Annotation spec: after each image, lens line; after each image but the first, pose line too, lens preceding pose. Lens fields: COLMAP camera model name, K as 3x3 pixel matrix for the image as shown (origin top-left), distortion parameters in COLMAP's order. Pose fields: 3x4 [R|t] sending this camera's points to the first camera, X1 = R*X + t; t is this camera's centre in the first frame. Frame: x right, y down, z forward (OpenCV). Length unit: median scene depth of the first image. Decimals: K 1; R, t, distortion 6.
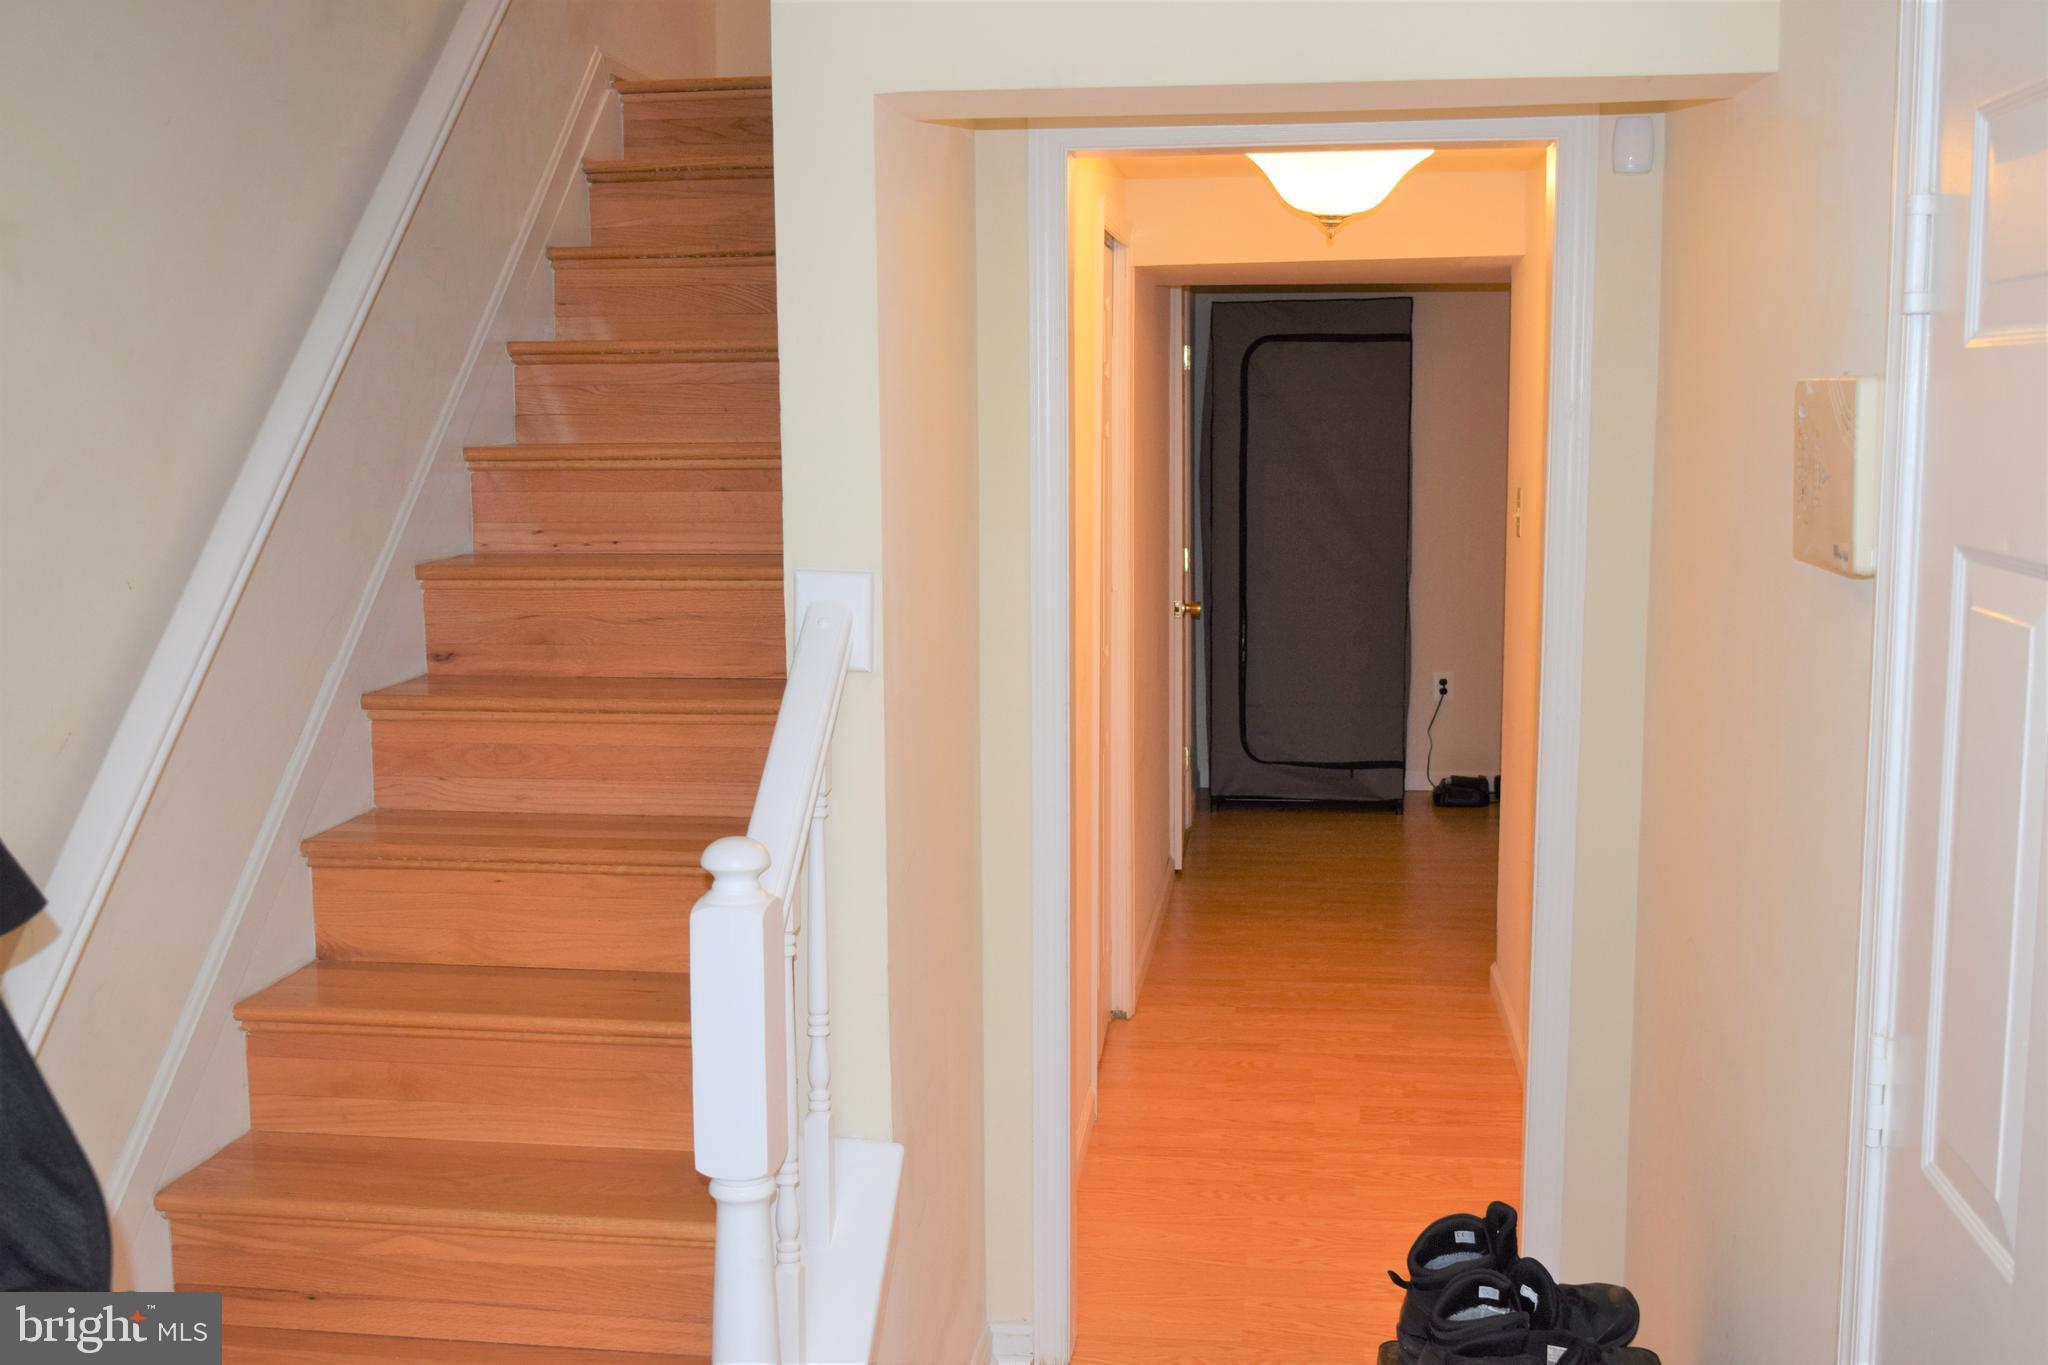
lens RADIAL K [[2106.4, 0, 1021.5], [0, 2106.4, 693.3], [0, 0, 1]] dist [-0.006362, 0.000000]
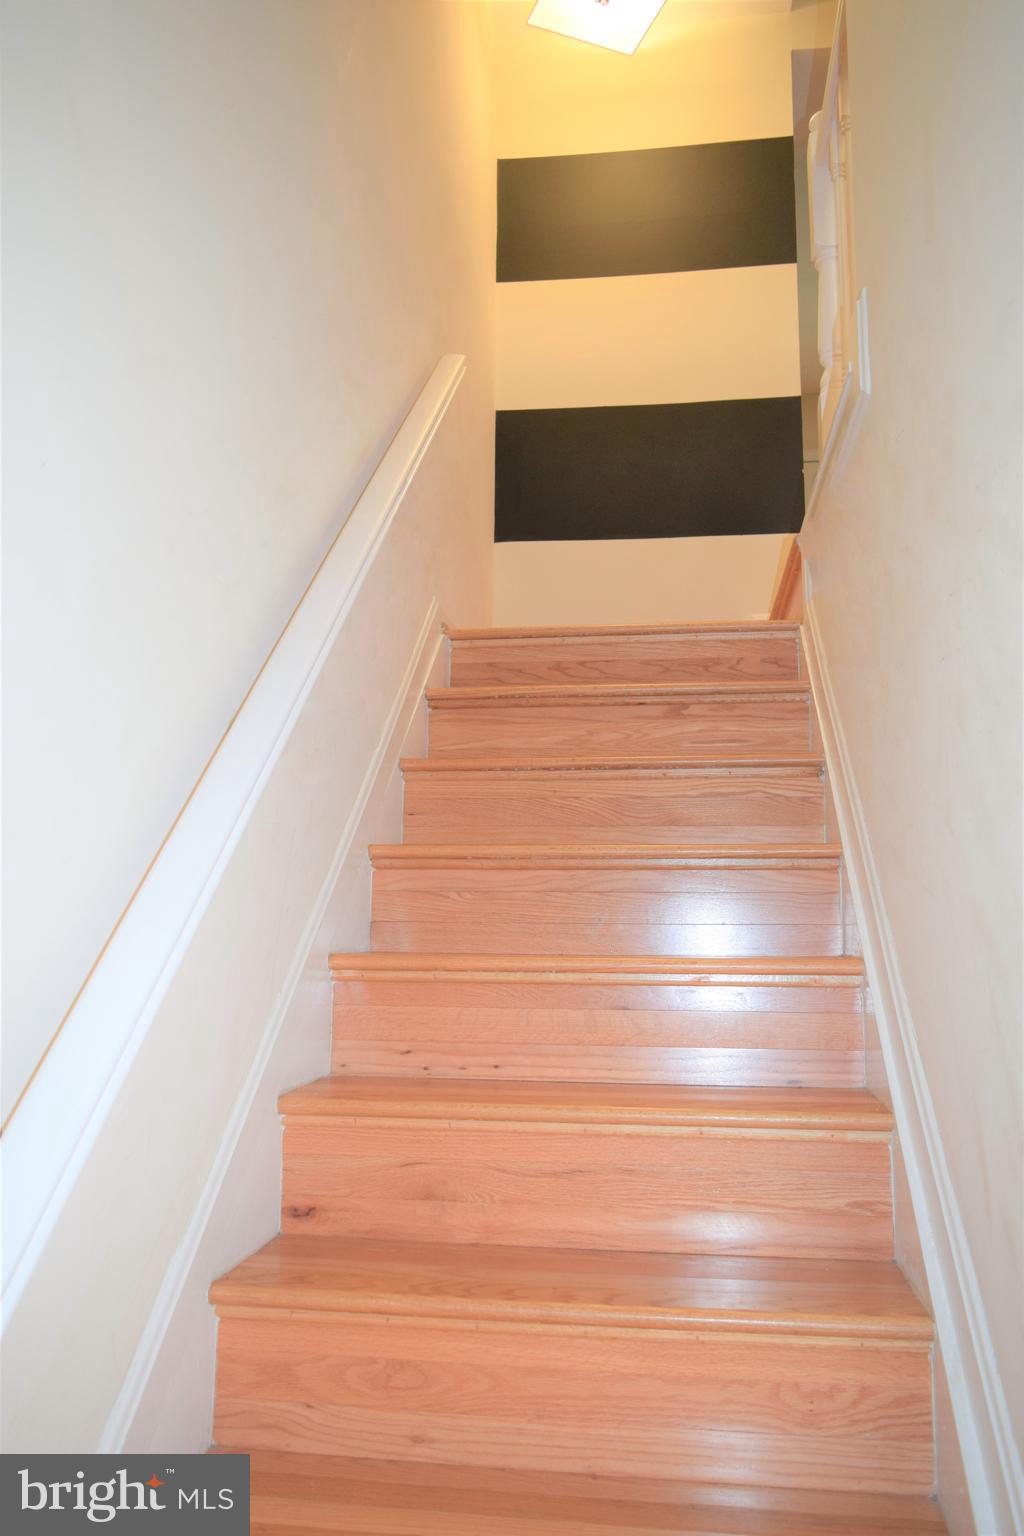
lens RADIAL K [[1181.6, 0, 519.7], [0, 1181.6, 760.6], [0, 0, 1]] dist [-0.011696, -0.006964]
pose [[0.999550, 0.023282, 0.018909, -0.193696], [-0.017031, 0.959509, -0.281164, -0.055319], [-0.024689, 0.280716, 0.959473, 0.488143]]
